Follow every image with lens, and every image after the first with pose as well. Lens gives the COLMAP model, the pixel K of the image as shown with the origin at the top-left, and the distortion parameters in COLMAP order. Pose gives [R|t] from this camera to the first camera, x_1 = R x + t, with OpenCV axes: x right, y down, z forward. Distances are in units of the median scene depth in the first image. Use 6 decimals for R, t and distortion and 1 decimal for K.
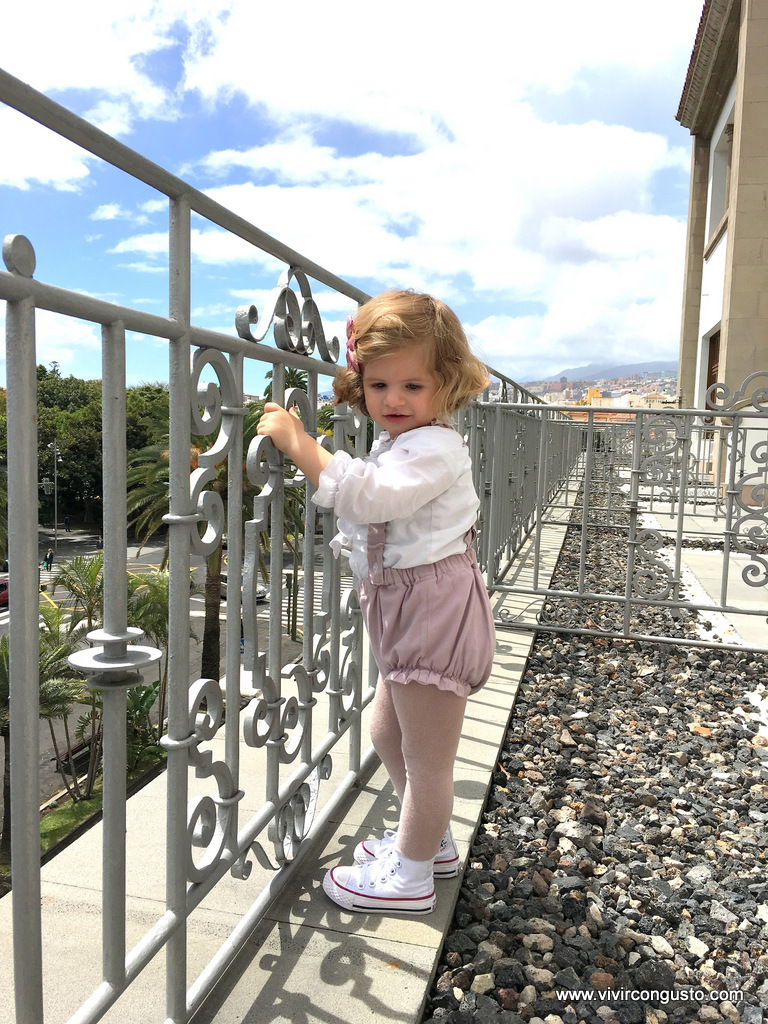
lens RADIAL K [[872.6, 0, 384.6], [0, 872.6, 484.5], [0, 0, 1]] dist [0.075110, -0.111307]
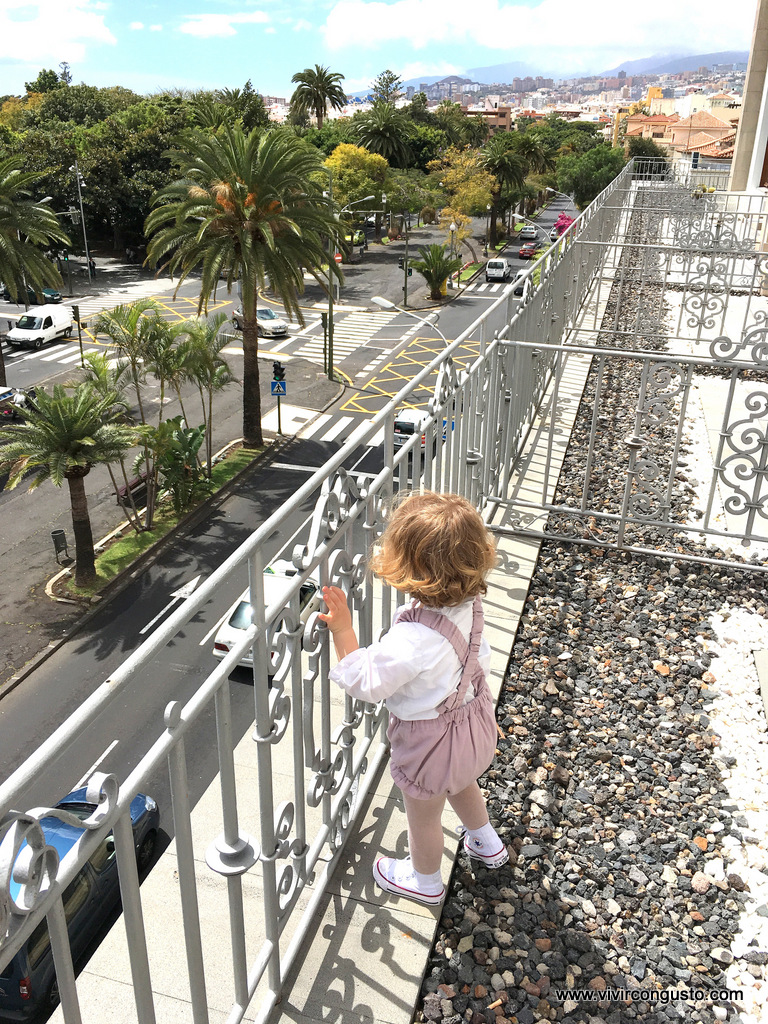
lens RADIAL K [[872.6, 0, 384.6], [0, 872.6, 484.5], [0, 0, 1]] dist [0.075110, -0.111307]
pose [[0.999173, 0.006013, -0.040221, 0.015271], [0.006641, 0.951609, 0.307240, -0.399530], [0.040122, -0.307253, 0.950782, -0.138765]]
